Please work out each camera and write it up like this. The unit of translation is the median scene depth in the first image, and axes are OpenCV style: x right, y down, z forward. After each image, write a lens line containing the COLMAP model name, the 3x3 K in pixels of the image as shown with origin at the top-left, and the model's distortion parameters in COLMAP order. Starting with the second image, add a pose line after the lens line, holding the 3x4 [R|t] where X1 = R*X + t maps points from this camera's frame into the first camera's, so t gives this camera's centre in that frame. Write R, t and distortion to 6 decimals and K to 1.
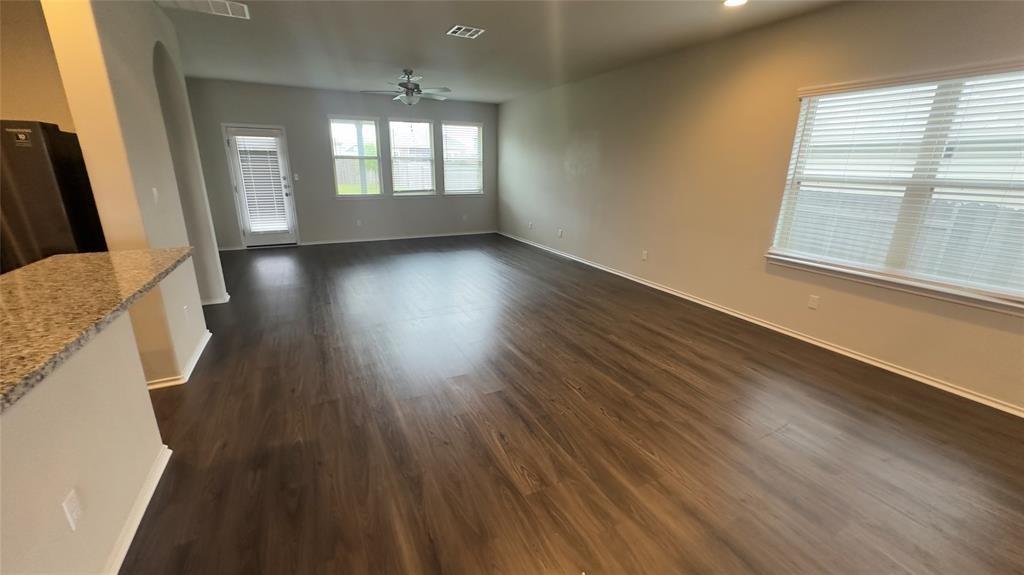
lens RADIAL K [[409.1, 0, 512.0], [0, 409.1, 287.5], [0, 0, 1]] dist [-0.001670, -0.000182]
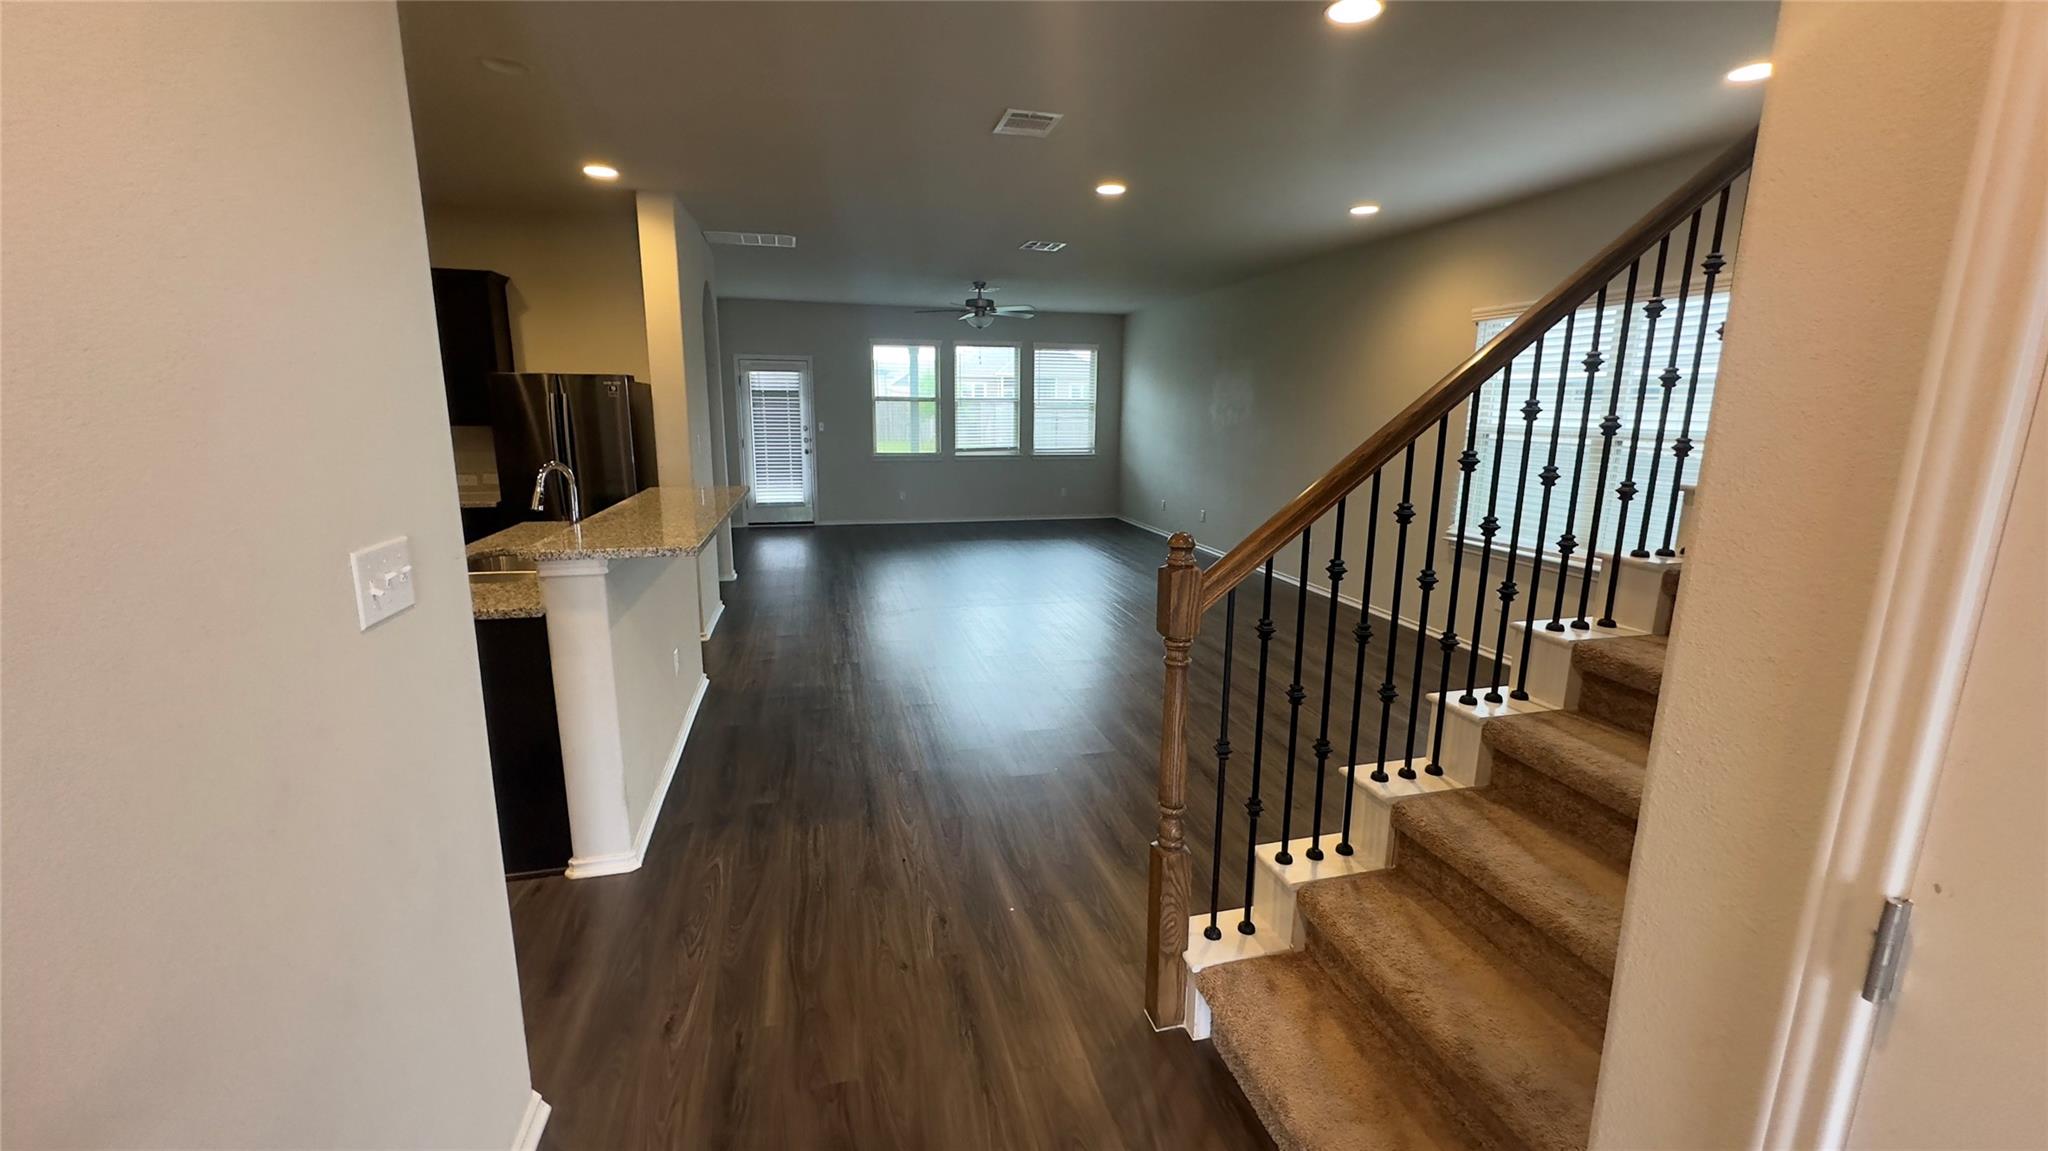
lens RADIAL K [[814.0, 0, 1037.8], [0, 814.0, 574.1], [0, 0, 1]] dist [0.000221, -0.000021]
pose [[0.980265, 0.037576, -0.194083, 0.117484], [-0.054577, 0.995053, -0.083007, 0.077401], [0.190004, 0.091961, 0.977467, -0.274172]]
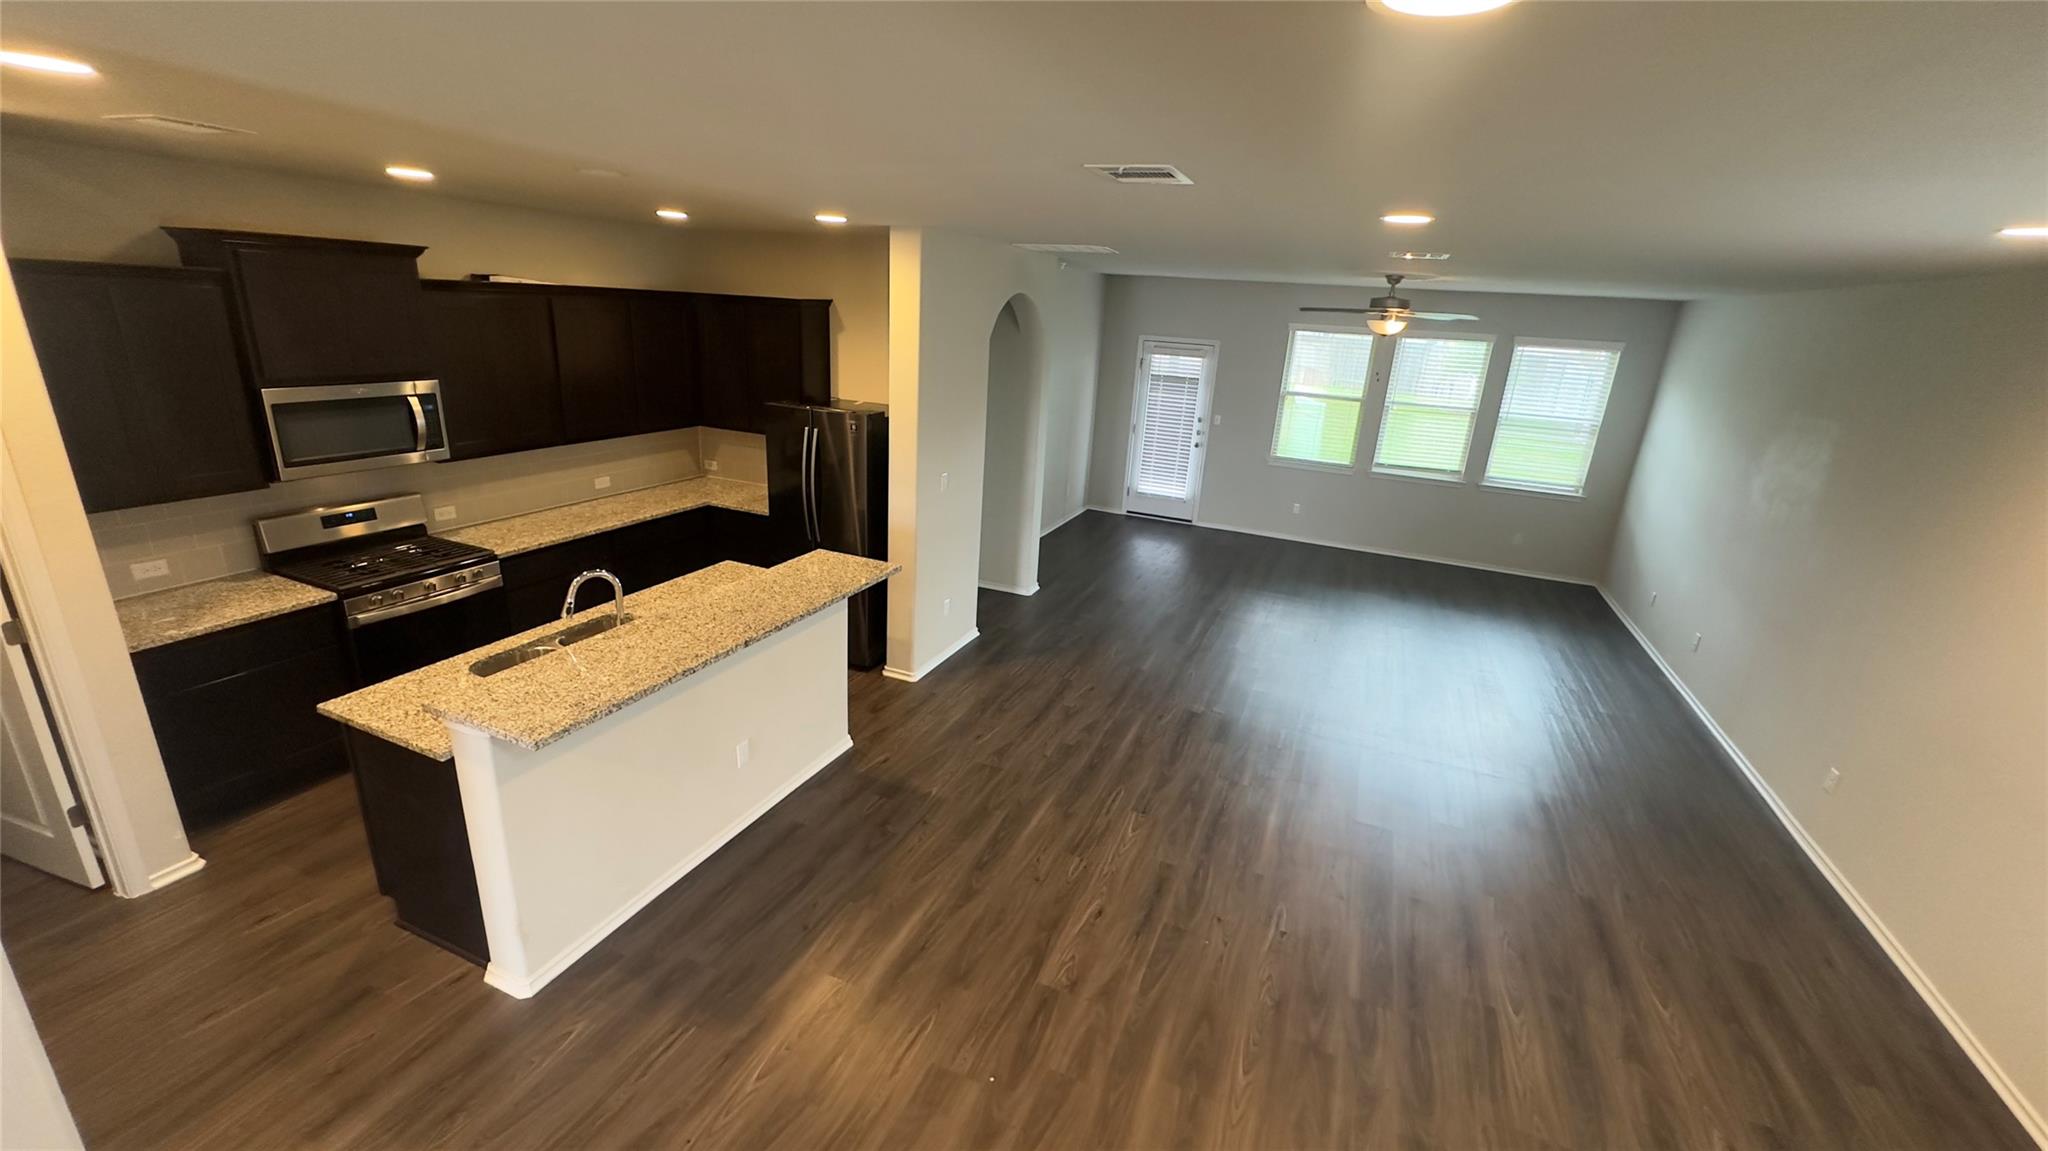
lens RADIAL K [[818.2, 0, 1024.0], [0, 818.2, 575.5], [0, 0, 1]] dist [-0.001670, -0.000182]
pose [[0.648274, 0.267167, -0.712995, 0.246702], [-0.268348, 0.956502, 0.114422, -0.109697], [0.712552, 0.117154, 0.691770, -0.053152]]
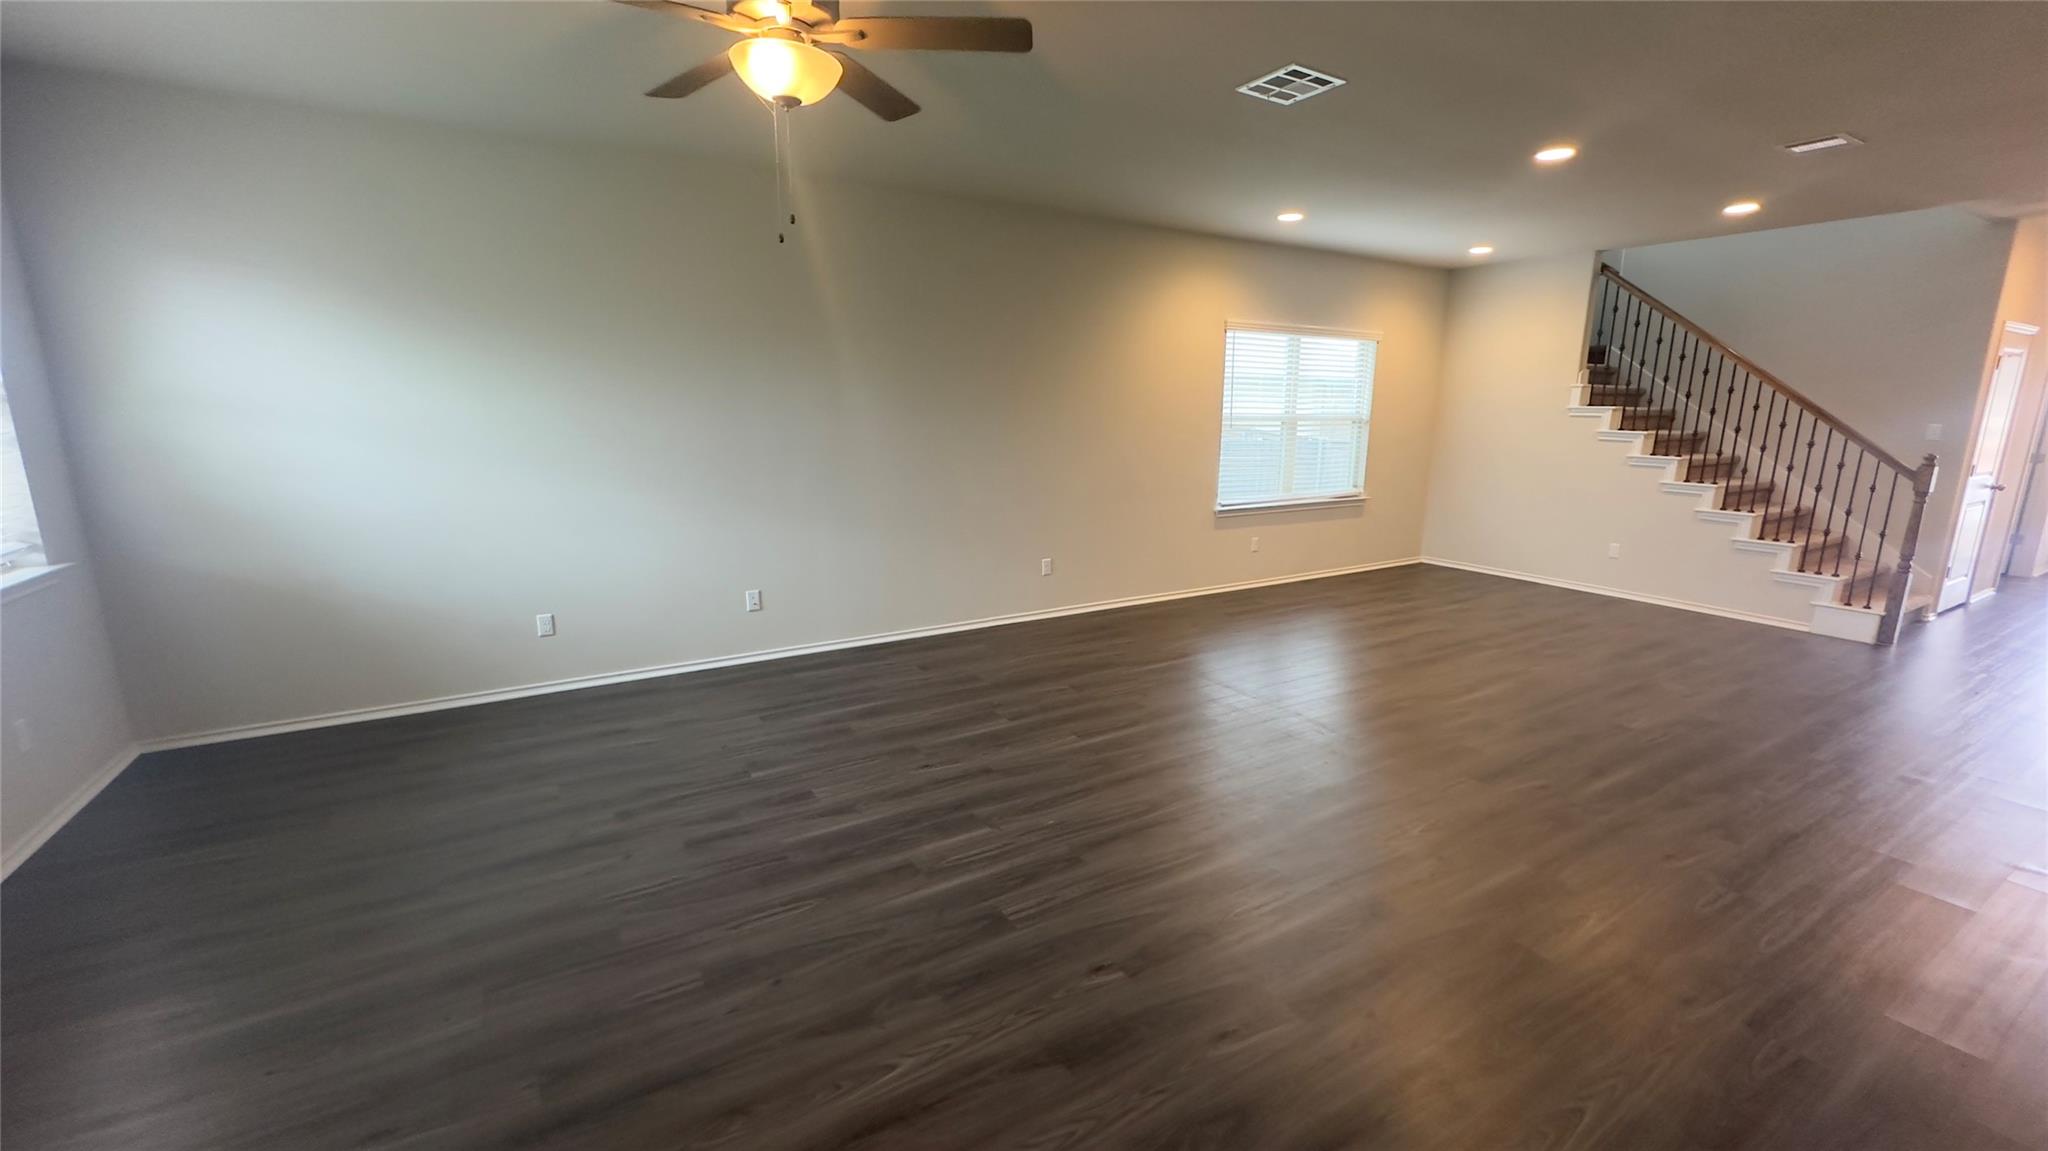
lens RADIAL K [[818.2, 0, 1024.0], [0, 818.2, 575.5], [0, 0, 1]] dist [-0.001670, -0.000182]
pose [[-0.072980, -0.219321, 0.972920, -0.551653], [0.277865, 0.932424, 0.231035, -0.246001], [-0.957844, 0.287201, -0.007107, 0.783977]]
